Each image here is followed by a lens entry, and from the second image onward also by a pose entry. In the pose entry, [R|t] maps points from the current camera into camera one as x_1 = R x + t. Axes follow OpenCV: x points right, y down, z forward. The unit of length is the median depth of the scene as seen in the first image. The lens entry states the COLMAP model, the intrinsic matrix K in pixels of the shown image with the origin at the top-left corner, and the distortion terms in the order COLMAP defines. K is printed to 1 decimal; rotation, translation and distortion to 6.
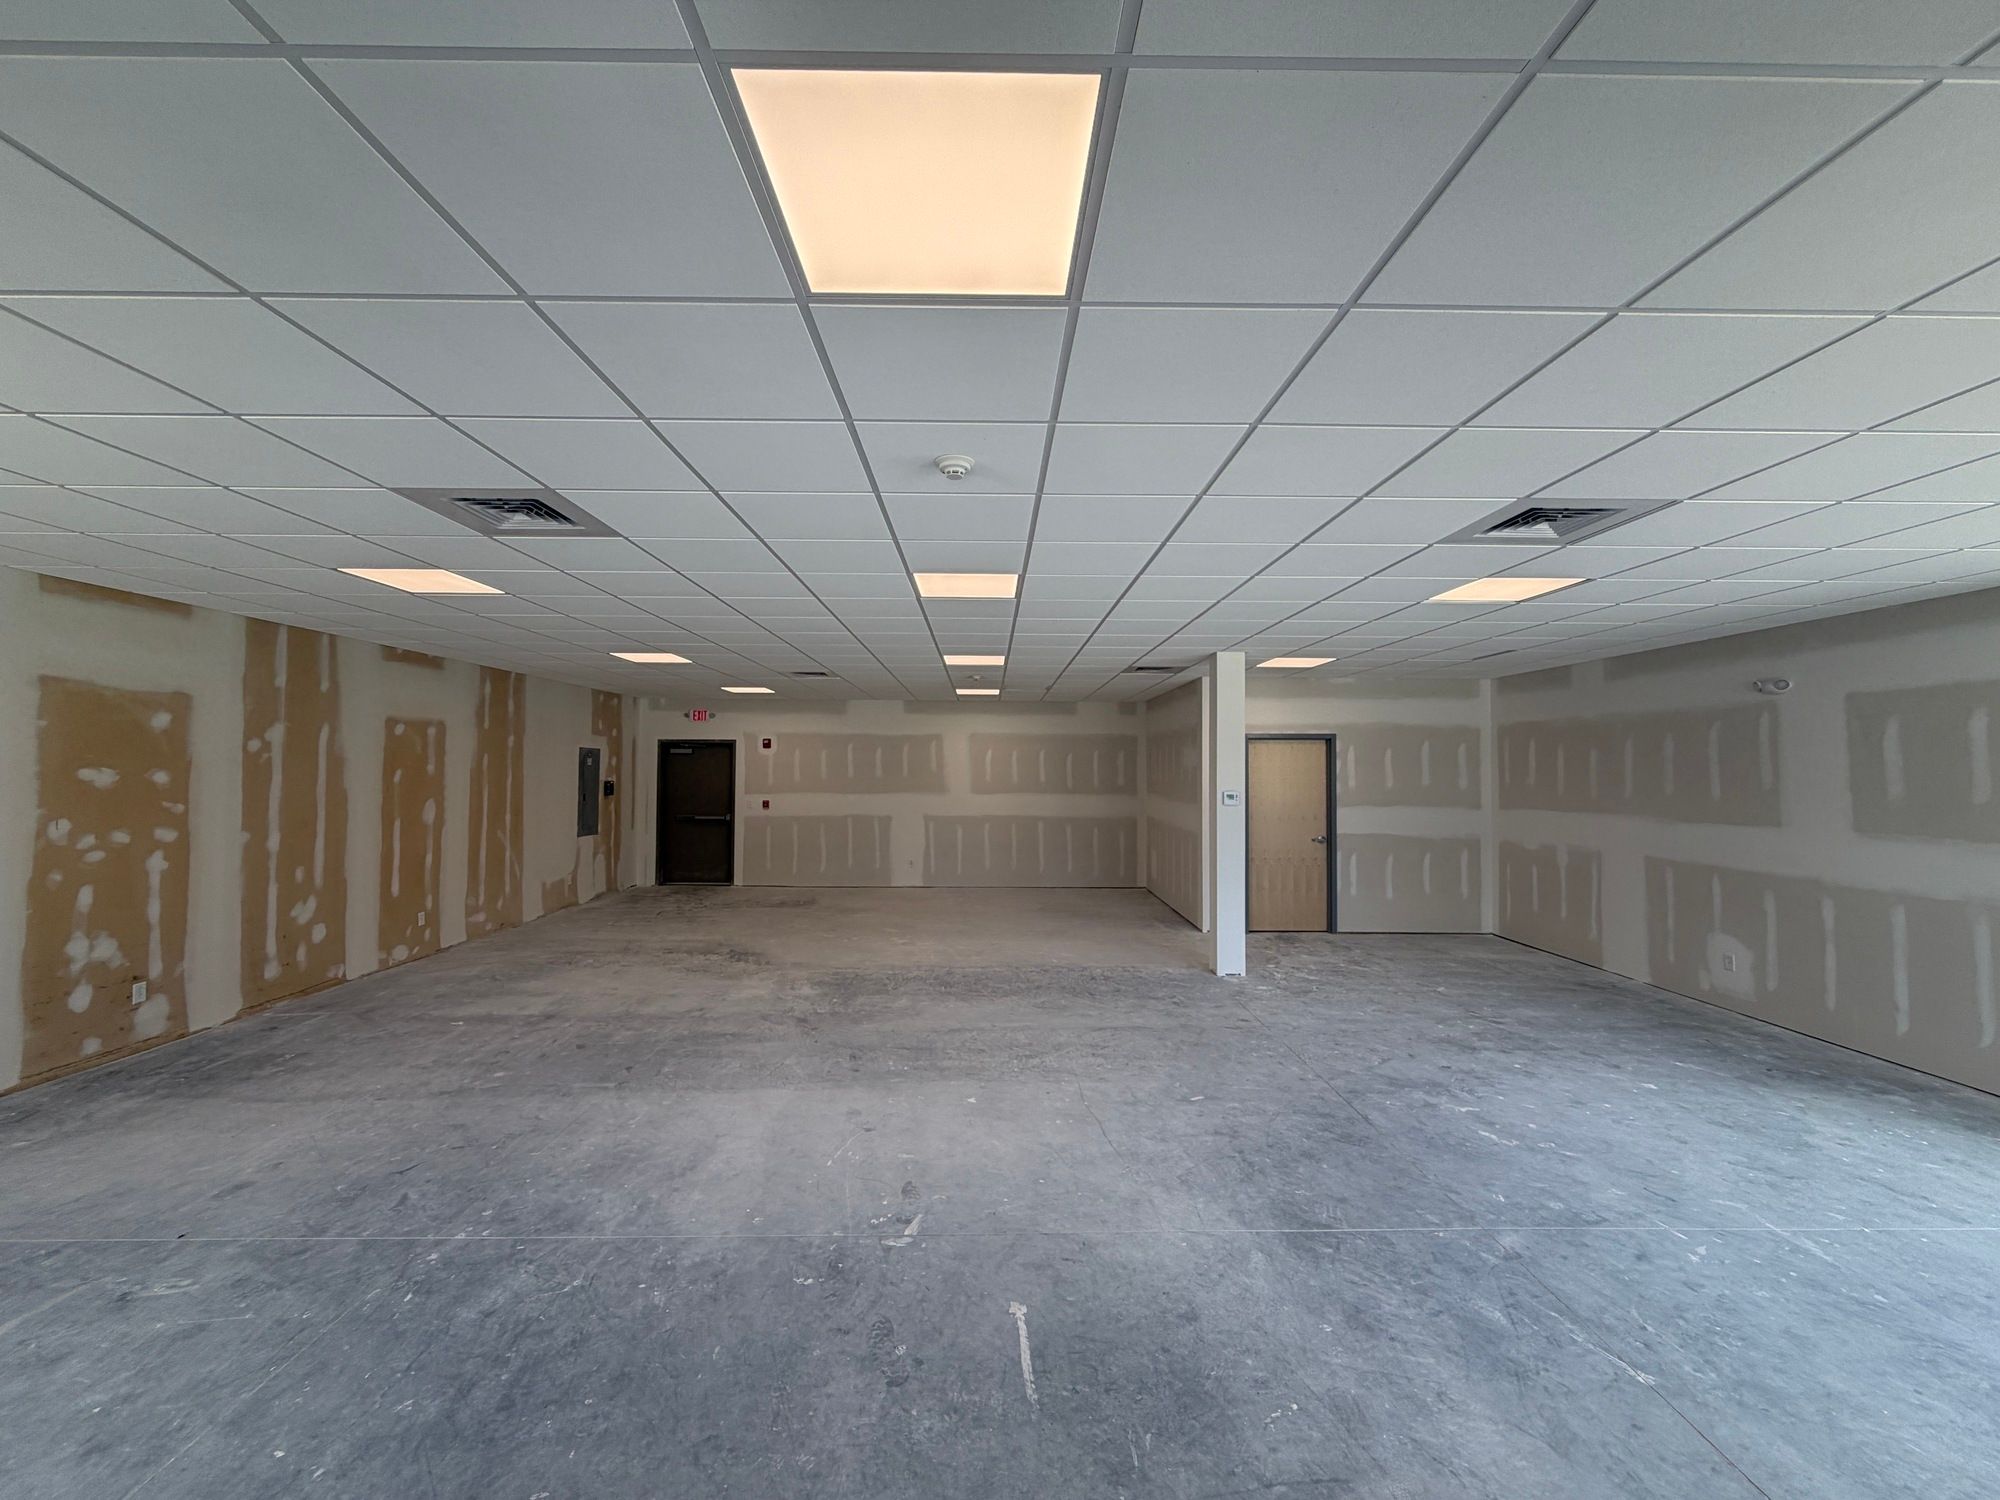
lens RADIAL K [[797.6, 0, 994.9], [0, 797.6, 748.6], [0, 0, 1]] dist [0.000085, 0.000399]
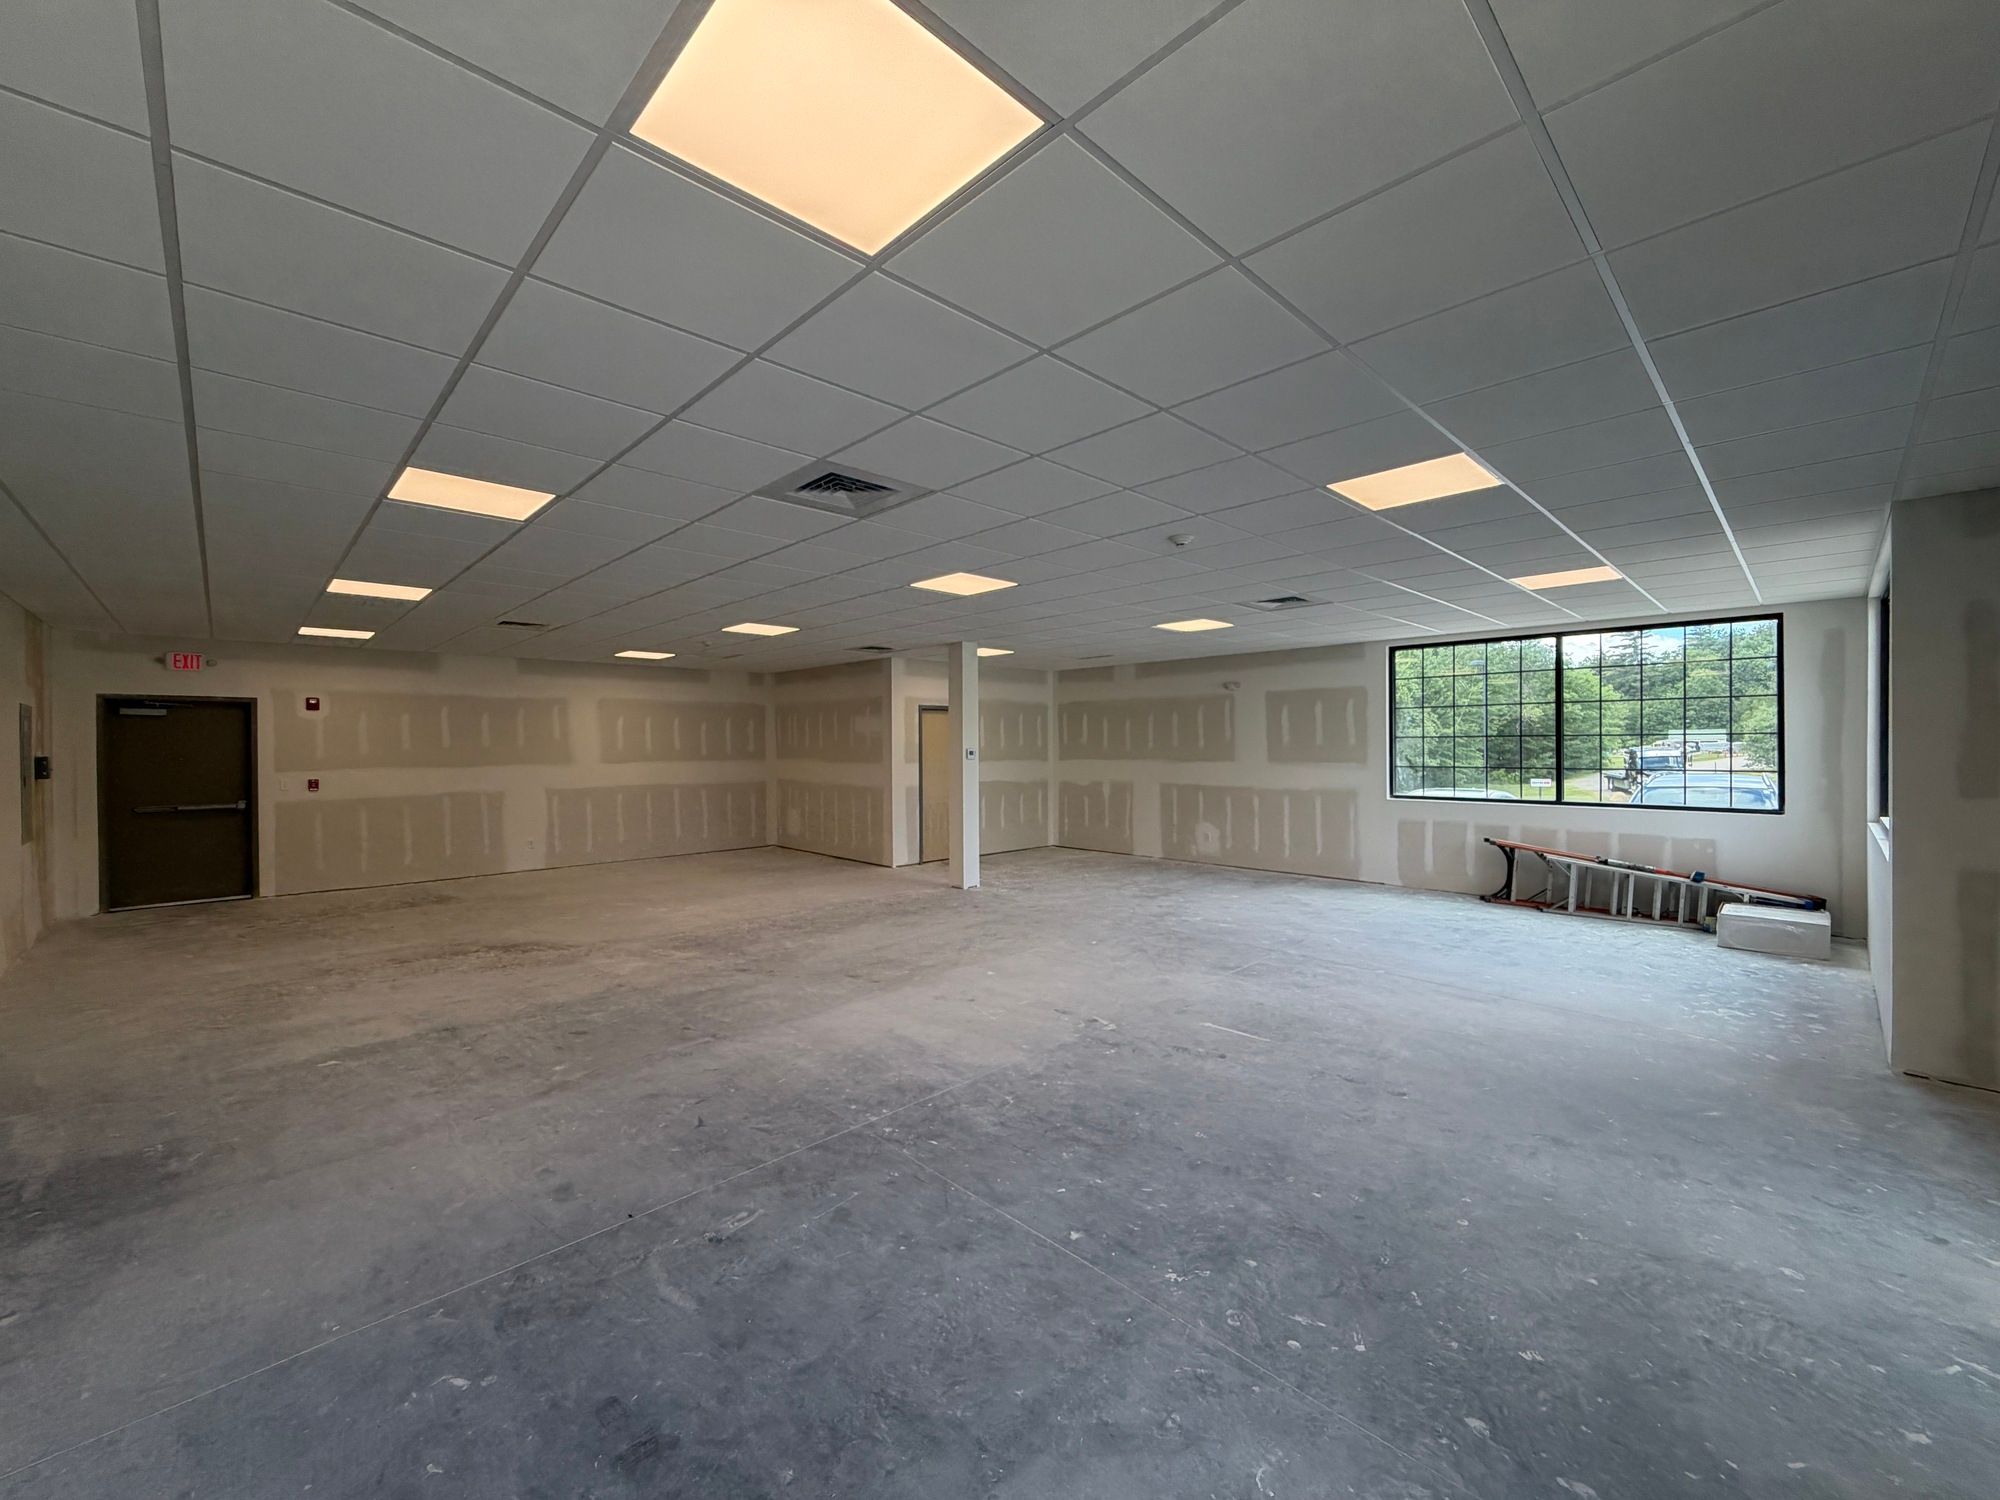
lens RADIAL K [[797.6, 0, 994.9], [0, 797.6, 748.6], [0, 0, 1]] dist [0.000085, 0.000399]
pose [[0.726476, -0.014676, 0.687035, -0.709768], [-0.008248, 0.999514, 0.030073, 0.016348], [-0.687142, -0.027514, 0.726002, 0.021890]]
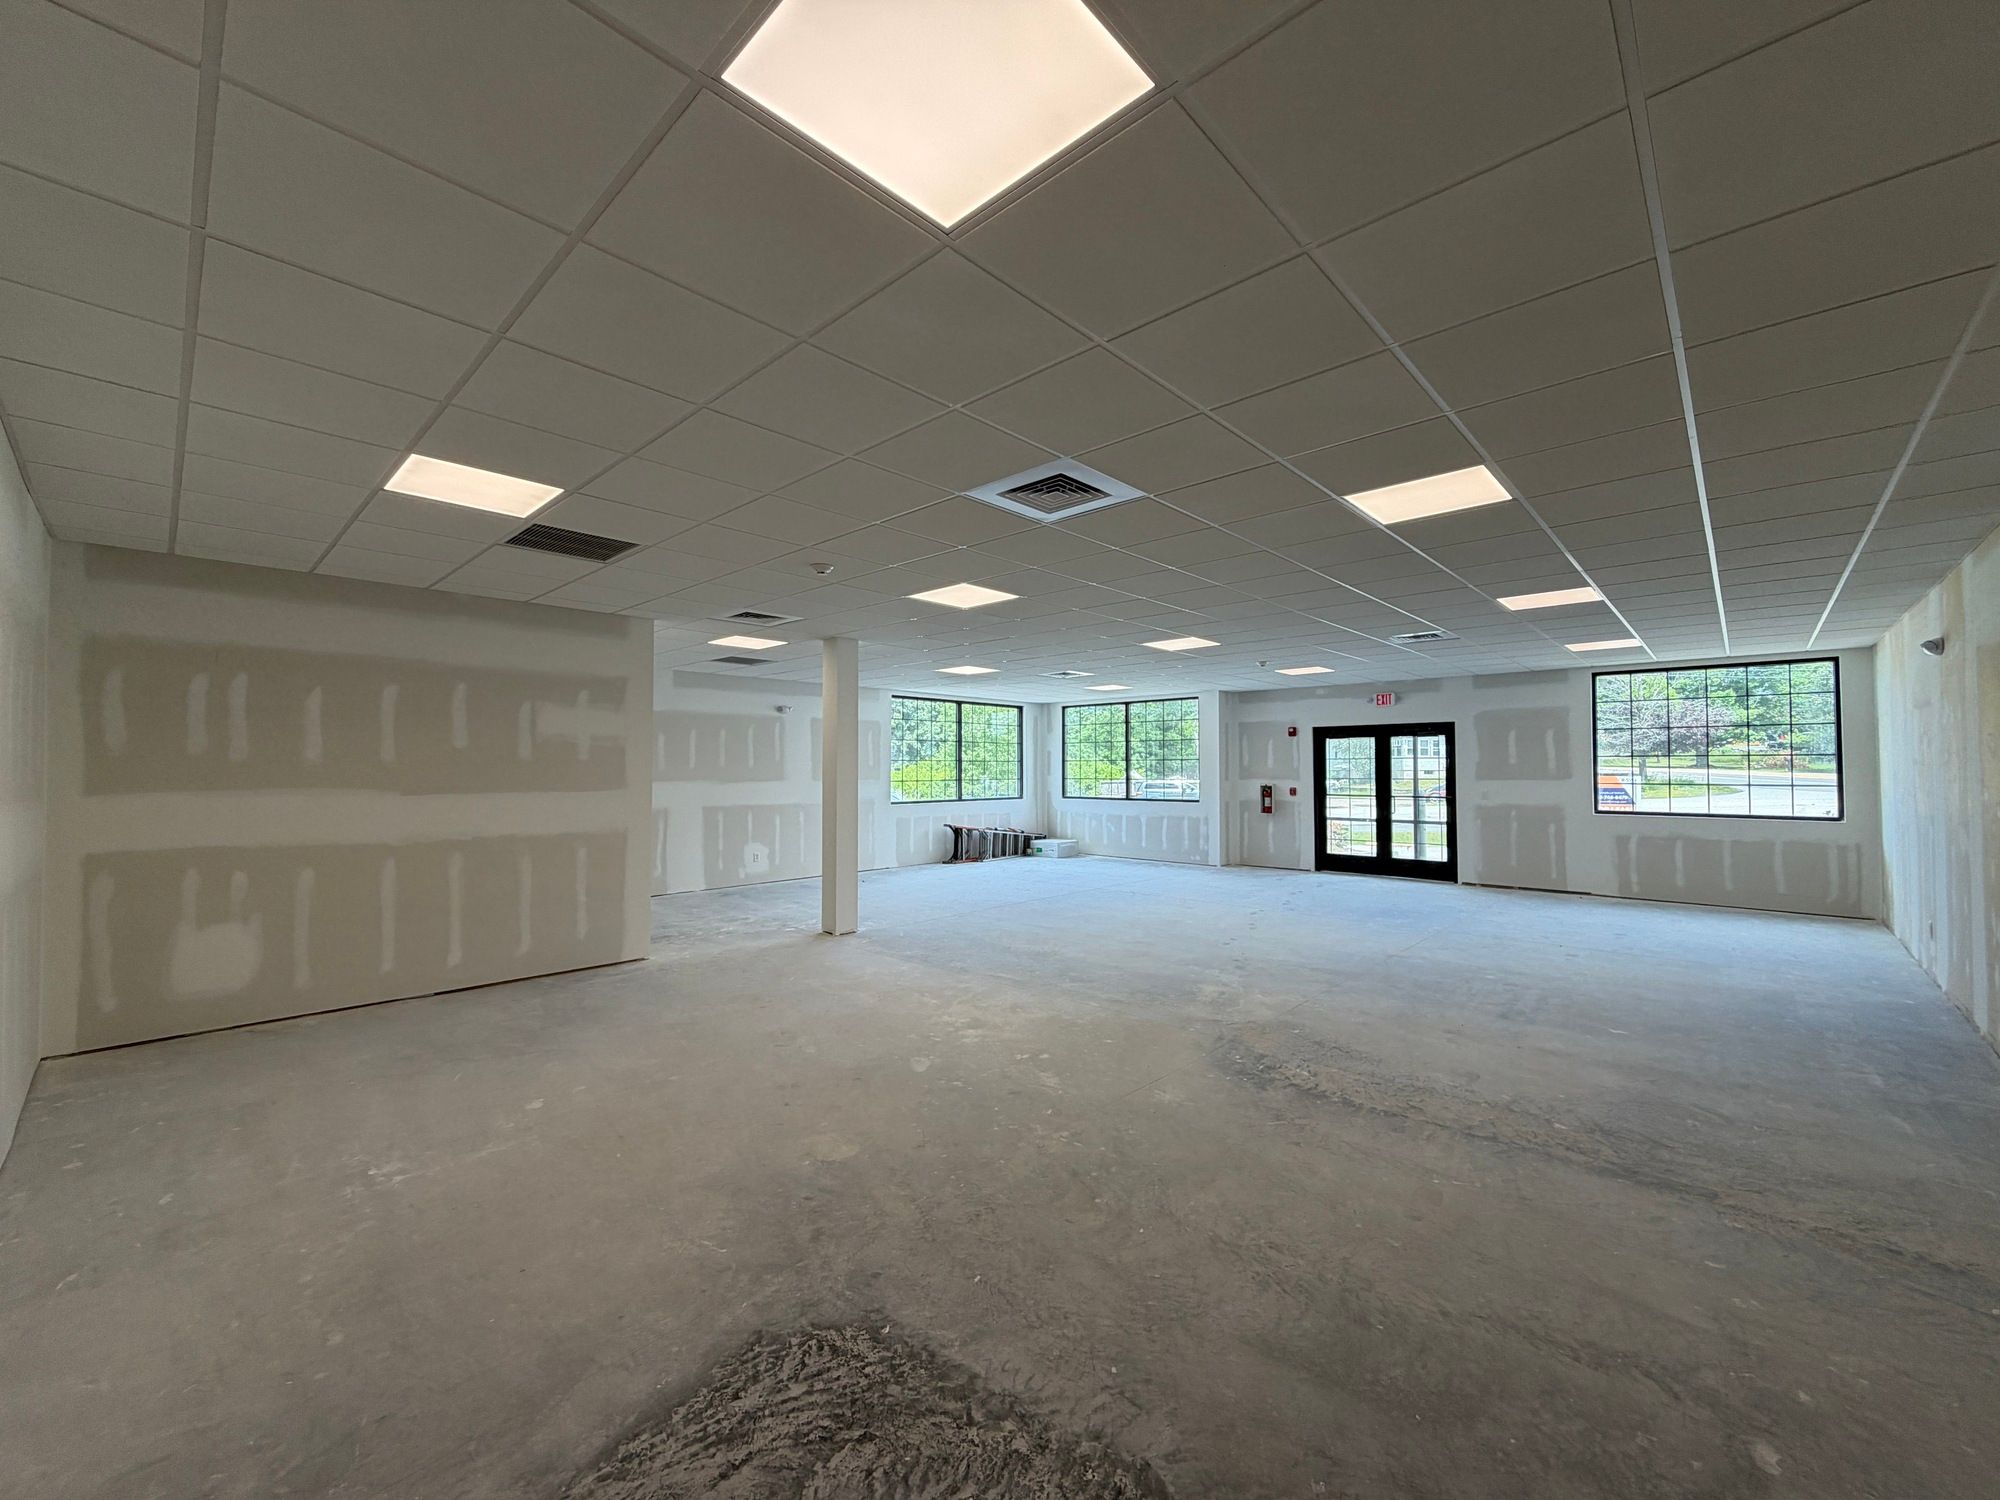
lens RADIAL K [[797.6, 0, 994.9], [0, 797.6, 748.6], [0, 0, 1]] dist [0.000085, 0.000399]
pose [[-0.720149, 0.011934, 0.693716, -0.767572], [-0.022065, 0.998952, -0.040091, 0.086115], [-0.693468, -0.044179, -0.719132, 2.041353]]
